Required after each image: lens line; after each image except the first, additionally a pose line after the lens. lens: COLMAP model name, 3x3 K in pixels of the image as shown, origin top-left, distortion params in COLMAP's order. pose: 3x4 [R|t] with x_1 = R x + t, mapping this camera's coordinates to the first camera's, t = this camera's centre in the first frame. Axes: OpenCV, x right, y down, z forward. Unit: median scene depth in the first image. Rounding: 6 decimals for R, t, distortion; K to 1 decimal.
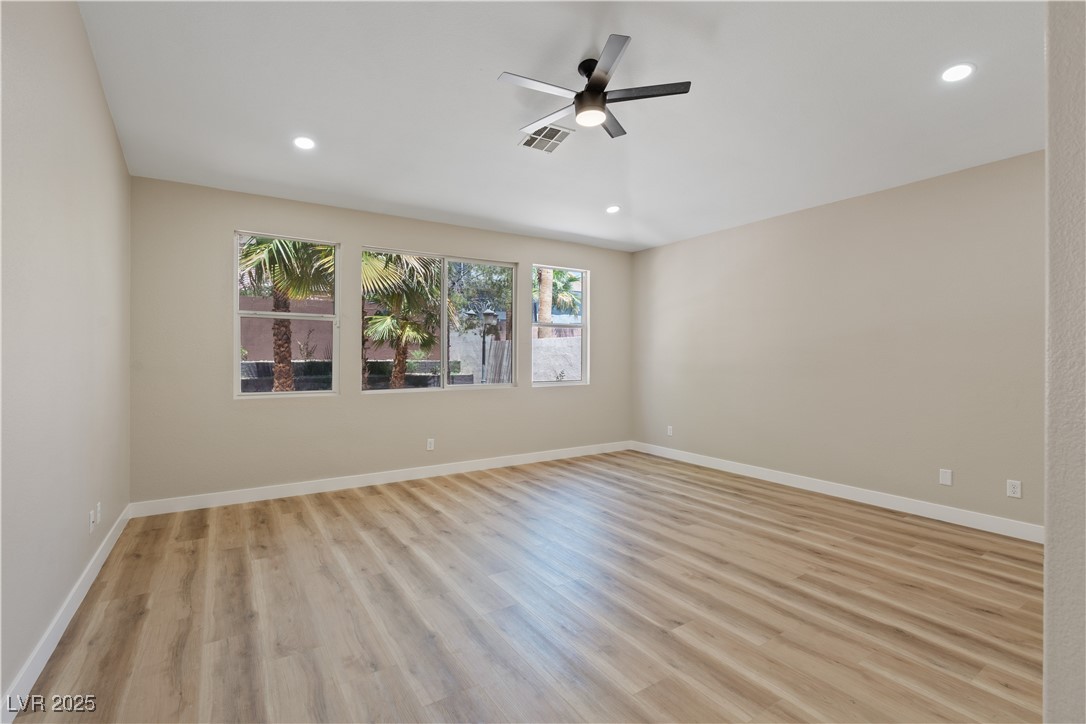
lens RADIAL K [[494.2, 0, 539.0], [0, 494.2, 366.3], [0, 0, 1]] dist [-0.010228, 0.002520]
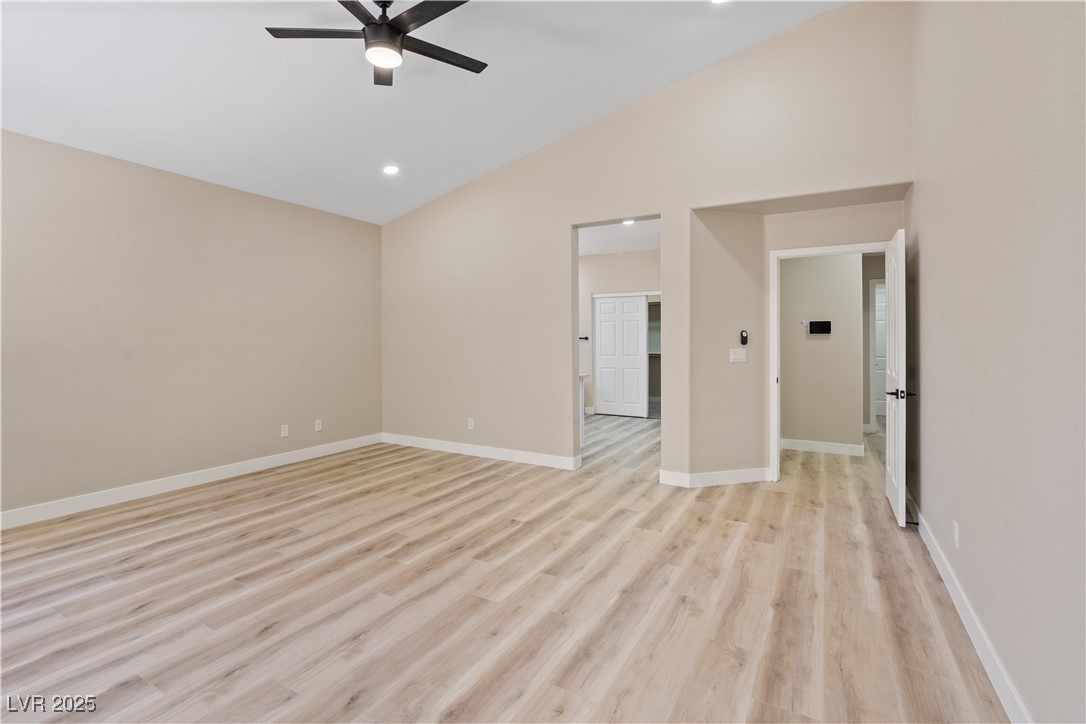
lens RADIAL K [[494.2, 0, 539.2], [0, 494.2, 354.6], [0, 0, 1]] dist [-0.010228, 0.002520]
pose [[-0.453114, -0.029504, 0.890964, -0.992811], [0.018332, 0.998932, 0.042402, -0.035054], [-0.891264, 0.035546, -0.452089, 1.485012]]
